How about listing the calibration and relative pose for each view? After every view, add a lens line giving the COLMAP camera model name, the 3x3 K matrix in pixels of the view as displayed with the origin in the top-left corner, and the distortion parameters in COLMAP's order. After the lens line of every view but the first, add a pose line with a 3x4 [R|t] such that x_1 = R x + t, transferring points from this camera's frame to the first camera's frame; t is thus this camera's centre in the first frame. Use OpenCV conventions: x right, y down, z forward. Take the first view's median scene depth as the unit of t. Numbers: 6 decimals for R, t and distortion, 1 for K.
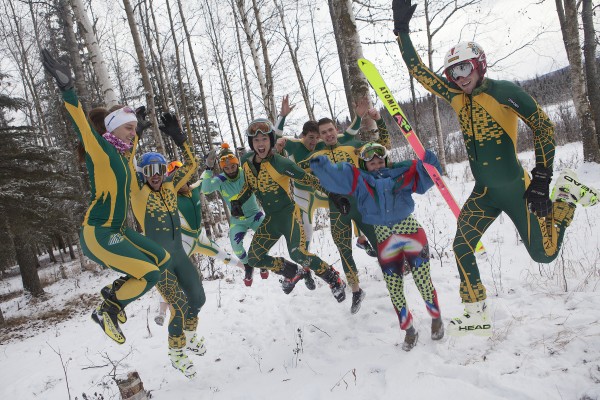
lens RADIAL K [[1209.8, 0, 300.0], [0, 1209.8, 200.0], [0, 0, 1]] dist [0.352658, -0.012878]
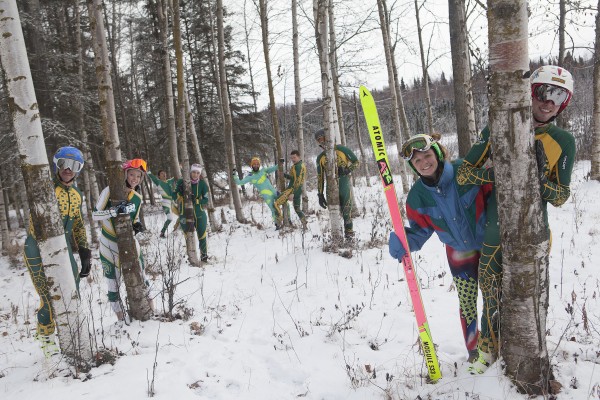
lens RADIAL K [[1209.8, 0, 300.0], [0, 1209.8, 200.0], [0, 0, 1]] dist [0.352658, -0.012878]
pose [[0.989783, 0.129742, -0.059127, 0.009767], [-0.127964, 0.991231, 0.032953, -0.010982], [0.062884, -0.025050, 0.997706, 0.349119]]
